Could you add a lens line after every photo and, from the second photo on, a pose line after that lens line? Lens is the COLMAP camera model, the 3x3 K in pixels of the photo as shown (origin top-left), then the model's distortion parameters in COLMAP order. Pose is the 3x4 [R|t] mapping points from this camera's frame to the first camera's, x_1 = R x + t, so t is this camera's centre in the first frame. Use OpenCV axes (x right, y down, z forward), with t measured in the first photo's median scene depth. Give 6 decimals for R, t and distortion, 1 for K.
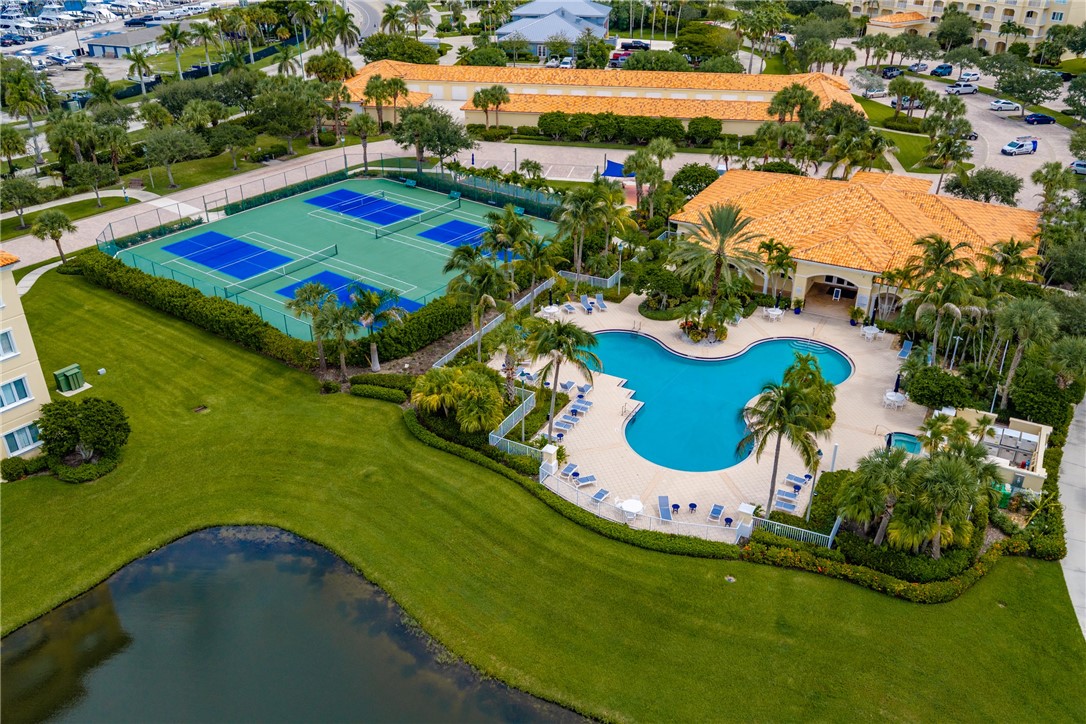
lens RADIAL K [[947.4, 0, 548.7], [0, 947.4, 348.0], [0, 0, 1]] dist [0.018387, -0.015900]
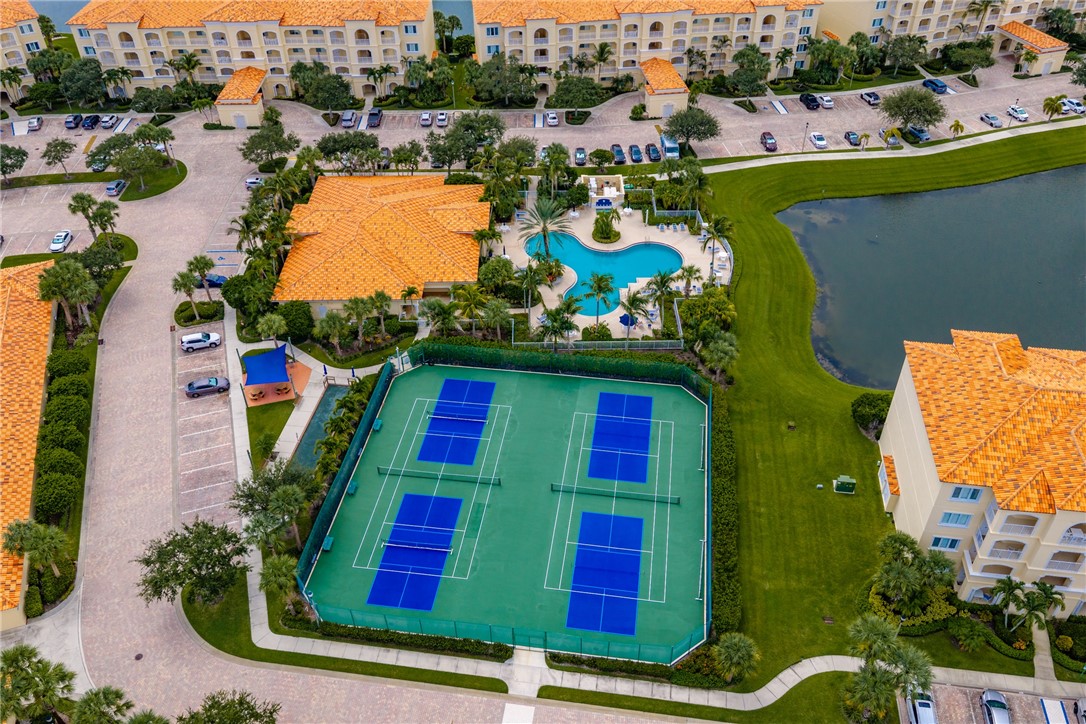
lens RADIAL K [[910.7, 0, 543.0], [0, 910.7, 362.0], [0, 0, 1]] dist [0.019692, -0.035260]
pose [[-0.483423, -0.565044, 0.668601, -0.718425], [0.401477, 0.535605, 0.742929, -0.816790], [-0.777894, 0.627577, -0.032071, 0.861540]]
